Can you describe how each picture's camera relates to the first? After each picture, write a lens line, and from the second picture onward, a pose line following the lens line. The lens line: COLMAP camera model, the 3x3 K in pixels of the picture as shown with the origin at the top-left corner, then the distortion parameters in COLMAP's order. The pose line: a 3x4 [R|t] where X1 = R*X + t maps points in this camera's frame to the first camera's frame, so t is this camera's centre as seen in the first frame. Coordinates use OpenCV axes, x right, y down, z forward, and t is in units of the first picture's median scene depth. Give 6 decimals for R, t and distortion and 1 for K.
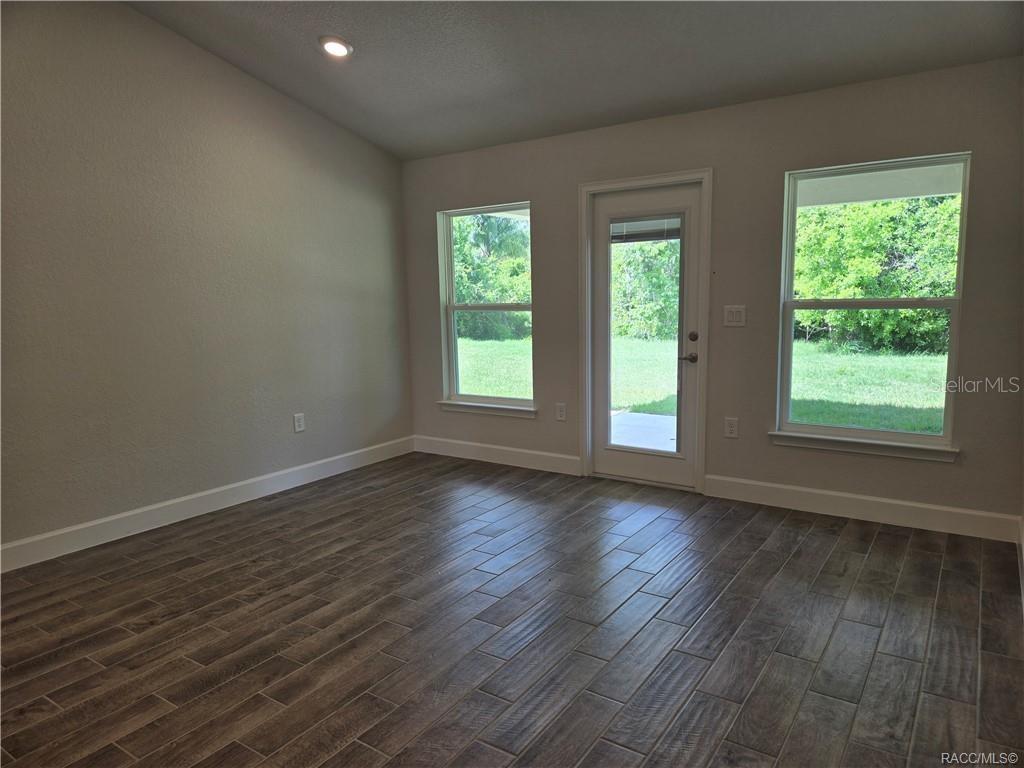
lens RADIAL K [[684.2, 0, 512.0], [0, 684.2, 384.0], [0, 0, 1]] dist [0.083604, -0.075676]
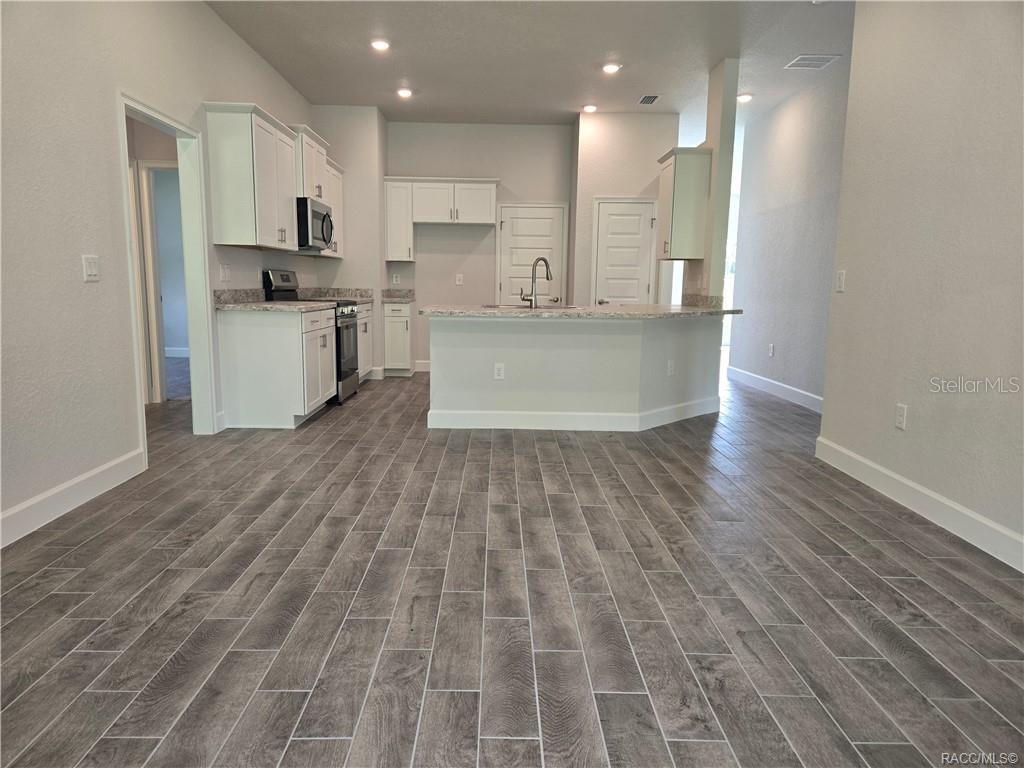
lens RADIAL K [[684.2, 0, 512.0], [0, 684.2, 384.0], [0, 0, 1]] dist [0.083604, -0.075676]
pose [[-0.816182, 0.094710, -0.569979, 0.384211], [-0.073910, 0.961257, 0.265561, -0.165133], [0.573048, 0.258874, -0.777561, 1.692861]]
